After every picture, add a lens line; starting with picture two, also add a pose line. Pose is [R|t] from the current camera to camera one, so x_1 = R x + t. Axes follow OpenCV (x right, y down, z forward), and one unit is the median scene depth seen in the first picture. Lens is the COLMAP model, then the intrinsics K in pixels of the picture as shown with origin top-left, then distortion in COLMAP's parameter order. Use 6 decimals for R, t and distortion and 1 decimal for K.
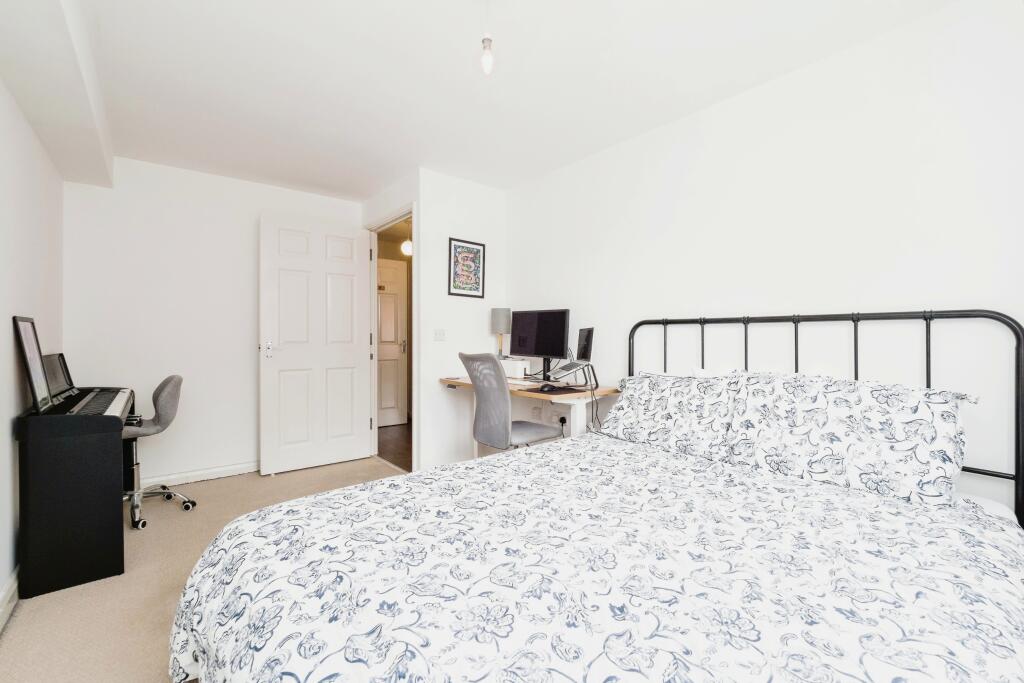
lens RADIAL K [[441.6, 0, 515.7], [0, 441.6, 335.5], [0, 0, 1]] dist [0.000254, 0.000178]
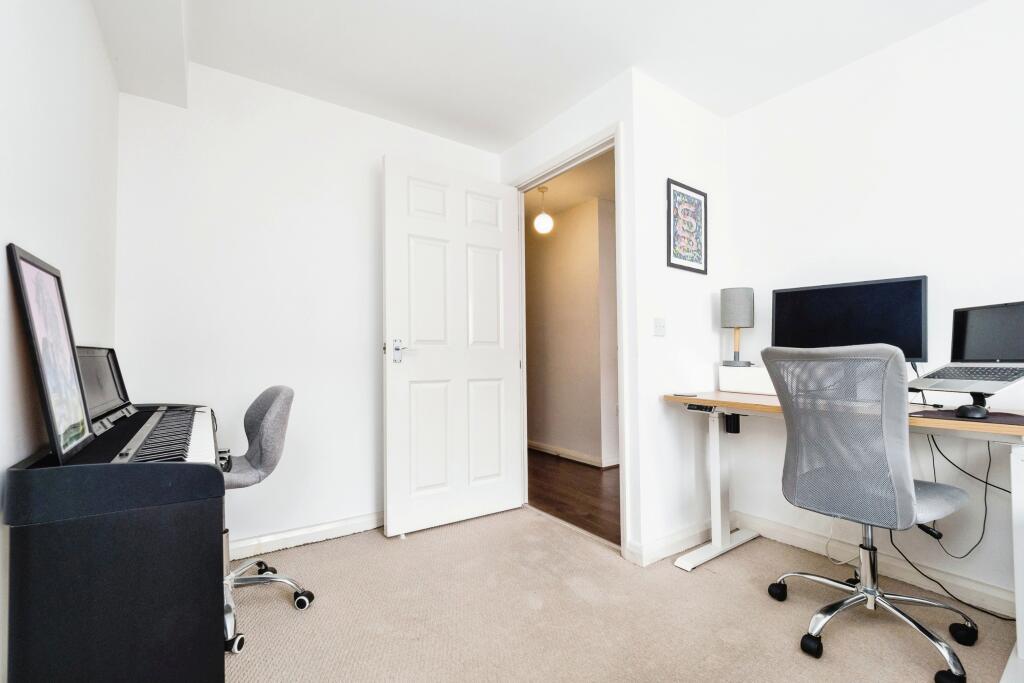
lens RADIAL K [[441.6, 0, 508.5], [0, 441.6, 350.7], [0, 0, 1]] dist [0.000254, 0.000178]
pose [[0.996778, -0.000672, -0.080205, -0.342006], [-0.000181, 0.999944, -0.010620, 0.040220], [0.080208, 0.010600, 0.996722, 0.344544]]
